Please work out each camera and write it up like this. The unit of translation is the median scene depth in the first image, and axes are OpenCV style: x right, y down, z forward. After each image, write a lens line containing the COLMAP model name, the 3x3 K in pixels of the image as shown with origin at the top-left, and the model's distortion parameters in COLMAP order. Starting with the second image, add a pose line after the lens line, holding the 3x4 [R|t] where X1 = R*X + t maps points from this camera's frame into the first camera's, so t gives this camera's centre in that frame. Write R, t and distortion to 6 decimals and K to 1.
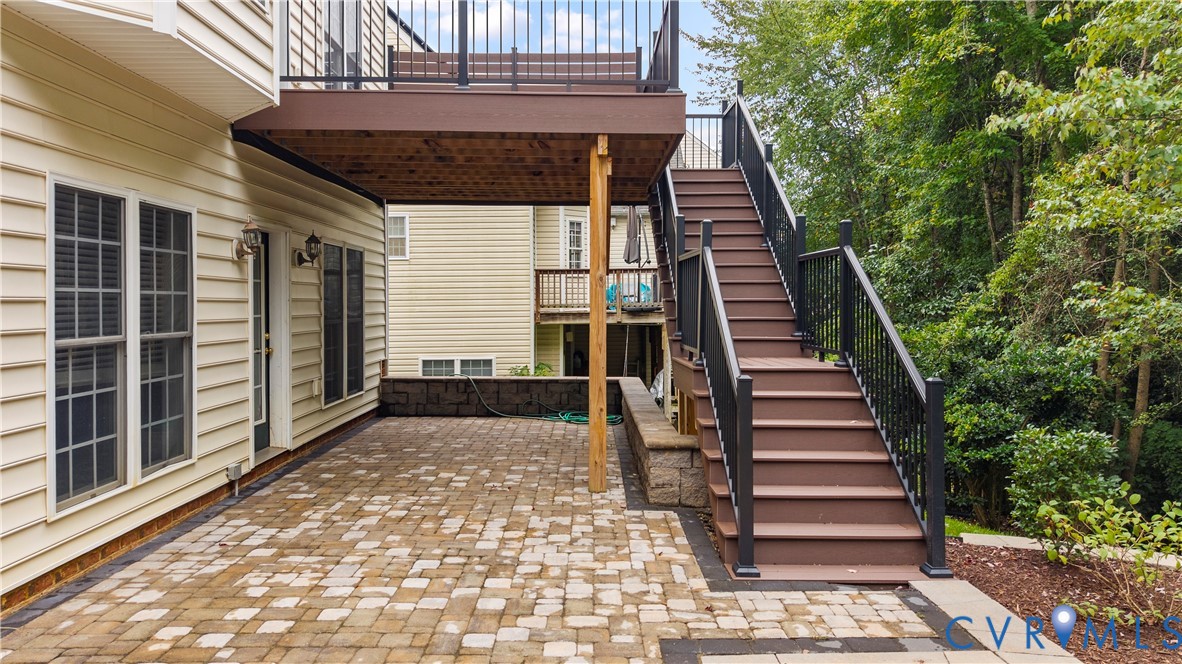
lens RADIAL K [[818.3, 0, 590.6], [0, 818.3, 301.8], [0, 0, 1]] dist [0.004965, 0.001026]
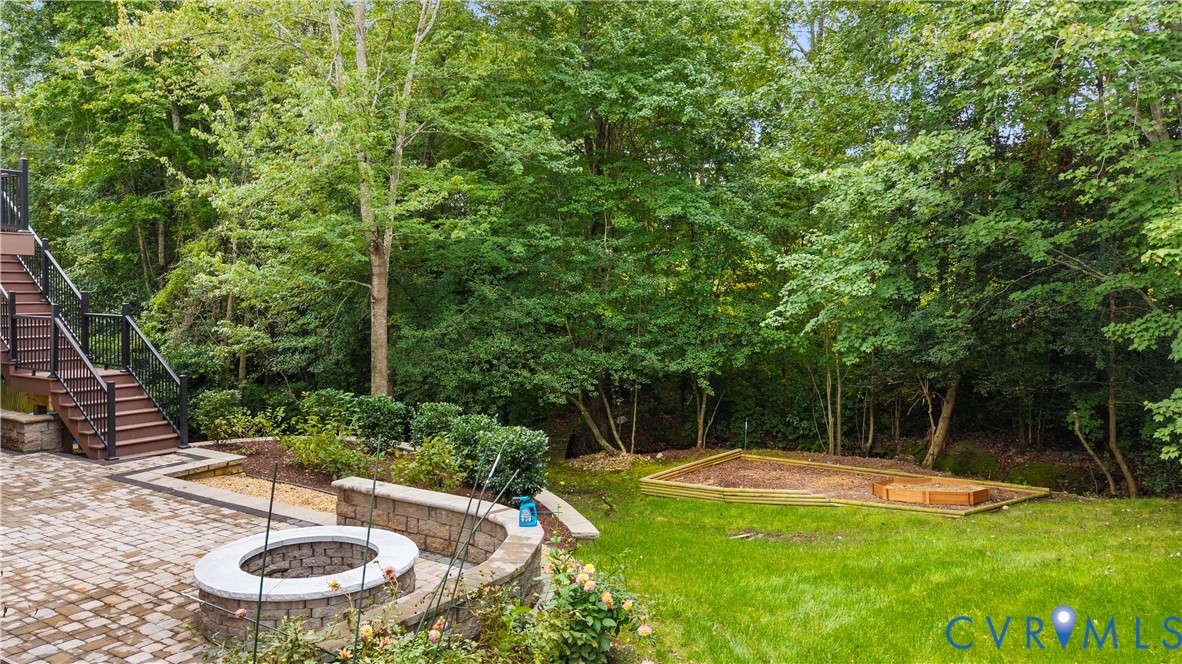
lens RADIAL K [[818.3, 0, 590.6], [0, 818.3, 301.8], [0, 0, 1]] dist [0.004965, 0.001026]
pose [[0.535043, -0.015813, 0.844677, -0.644620], [-0.008716, 0.999668, 0.024236, -0.127718], [-0.844780, -0.020329, 0.534728, -0.887637]]
